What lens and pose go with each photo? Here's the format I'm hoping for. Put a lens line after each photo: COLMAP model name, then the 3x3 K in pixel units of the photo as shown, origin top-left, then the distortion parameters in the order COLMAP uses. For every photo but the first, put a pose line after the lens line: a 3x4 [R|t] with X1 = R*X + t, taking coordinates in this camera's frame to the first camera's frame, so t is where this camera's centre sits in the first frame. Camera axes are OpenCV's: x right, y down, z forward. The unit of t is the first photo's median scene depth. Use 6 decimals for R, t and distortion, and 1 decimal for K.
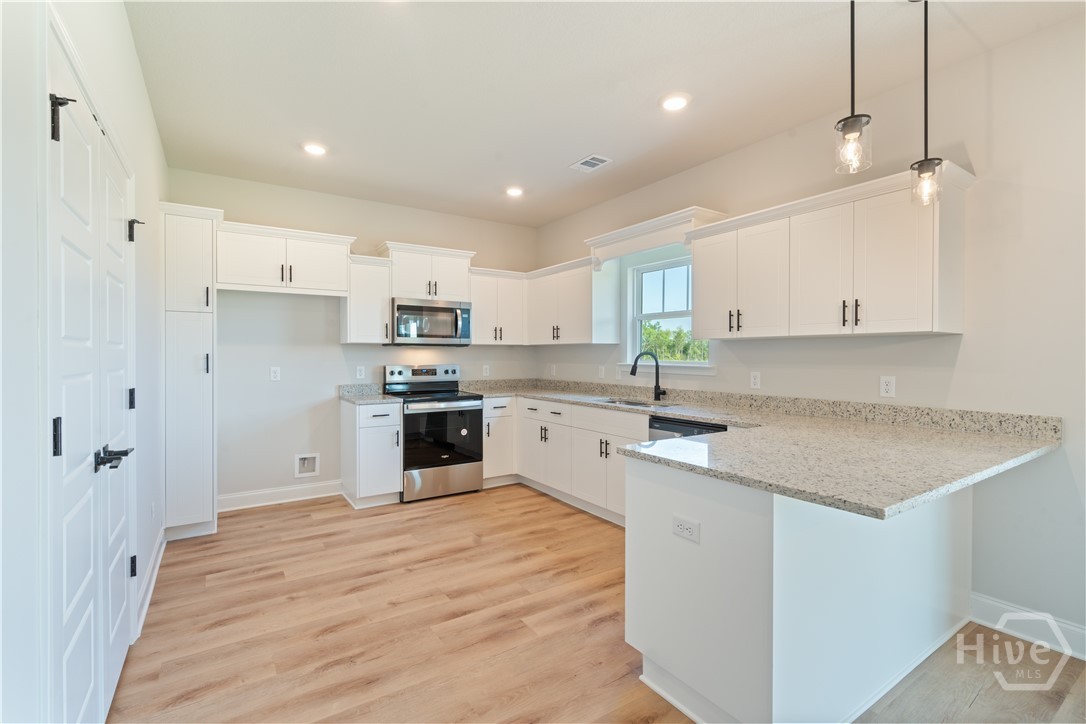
lens RADIAL K [[489.0, 0, 539.3], [0, 489.0, 359.8], [0, 0, 1]] dist [-0.003128, 0.001085]
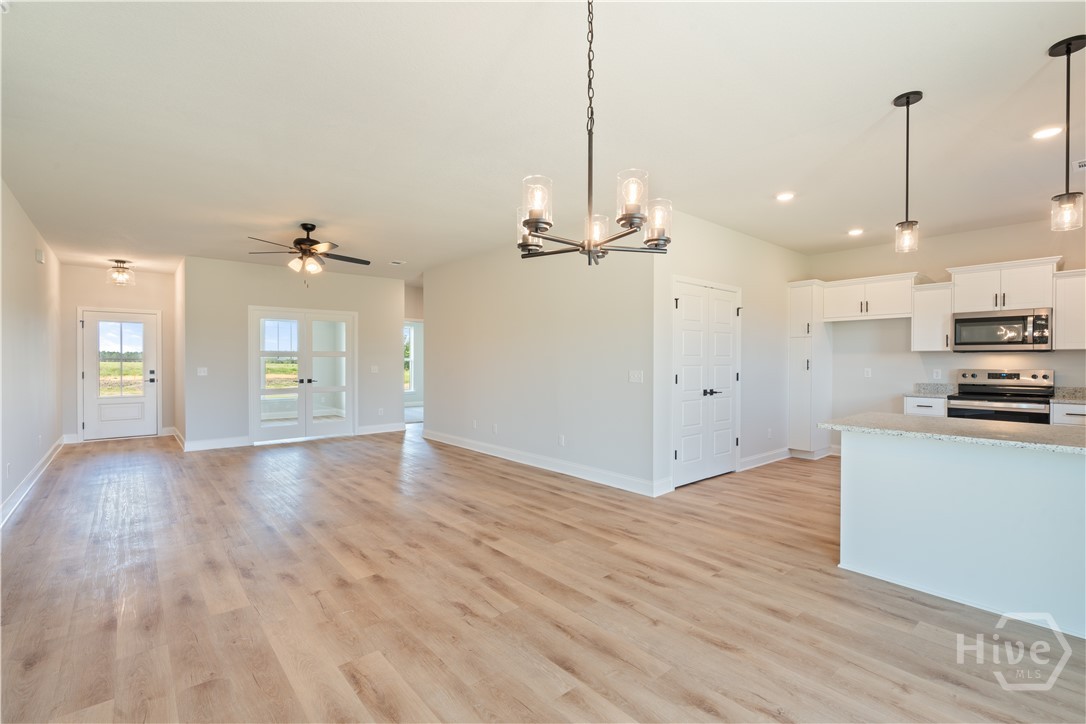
lens RADIAL K [[489.0, 0, 540.2], [0, 489.0, 361.7], [0, 0, 1]] dist [-0.003128, 0.001085]
pose [[0.124247, 0.003679, -0.992245, 0.836310], [-0.011956, 0.999926, 0.002211, 0.003939], [0.992179, 0.011589, 0.124281, -0.188104]]
